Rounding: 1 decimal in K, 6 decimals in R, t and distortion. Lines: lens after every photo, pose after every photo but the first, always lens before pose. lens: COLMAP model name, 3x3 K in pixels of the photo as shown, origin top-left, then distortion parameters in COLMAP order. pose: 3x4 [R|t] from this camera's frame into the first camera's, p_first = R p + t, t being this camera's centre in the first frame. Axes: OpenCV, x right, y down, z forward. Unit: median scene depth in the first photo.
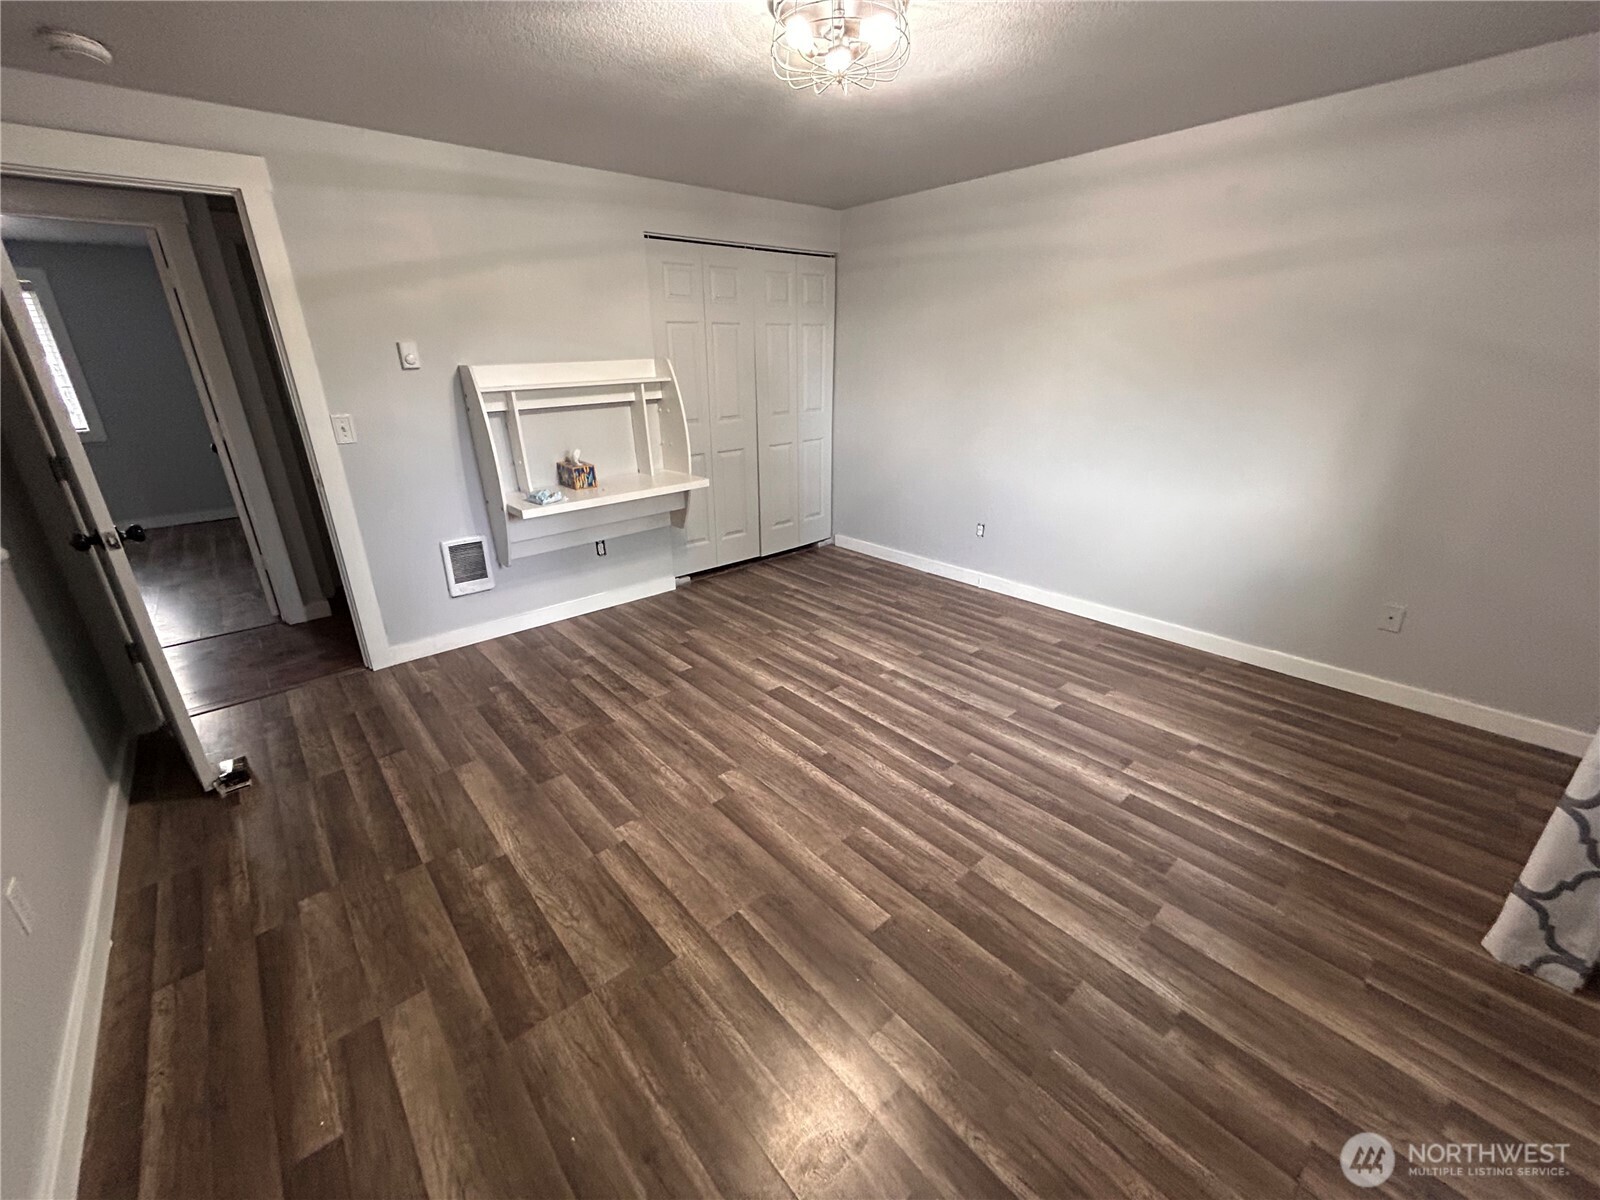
lens RADIAL K [[647.4, 0, 799.7], [0, 647.4, 599.8], [0, 0, 1]] dist [0.001923, 0.000750]
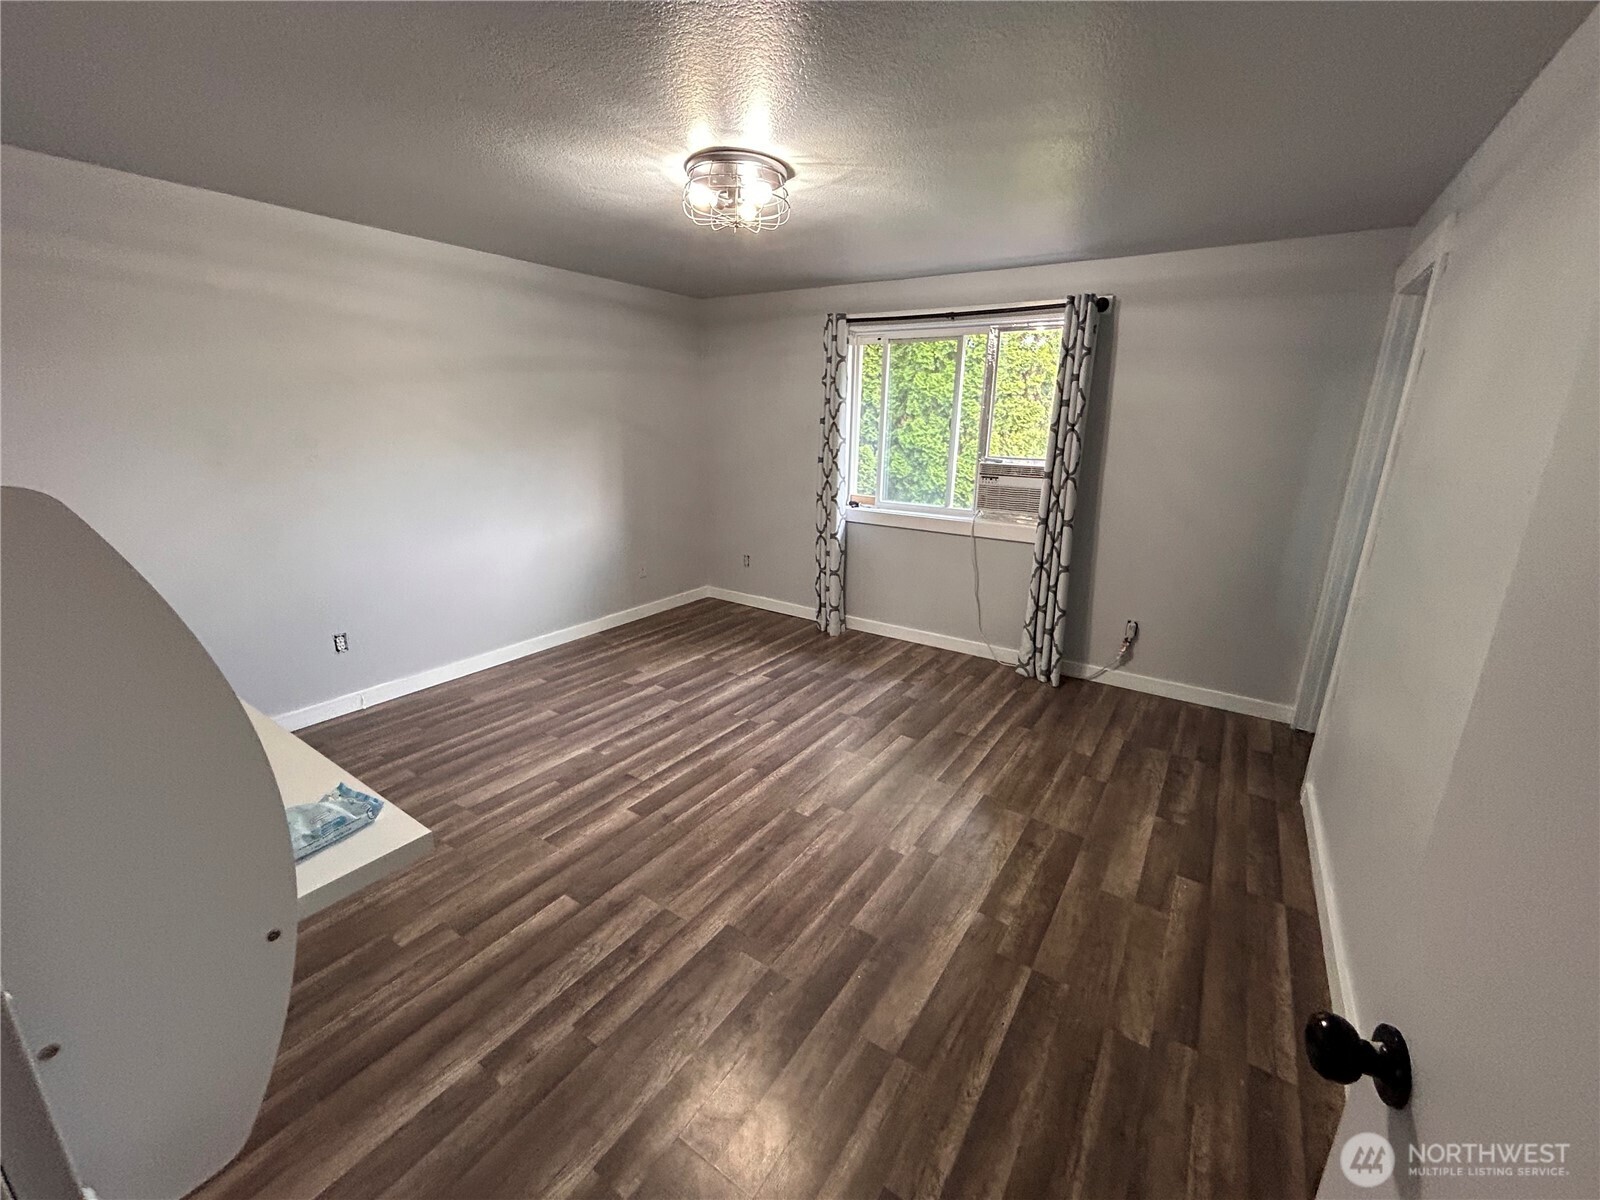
lens RADIAL K [[647.4, 0, 801.6], [0, 647.4, 601.1], [0, 0, 1]] dist [0.001923, 0.000750]
pose [[-0.256565, -0.255105, 0.932253, -0.906098], [0.336076, 0.880805, 0.333518, -0.350186], [-0.906216, 0.398878, -0.140249, 0.902343]]
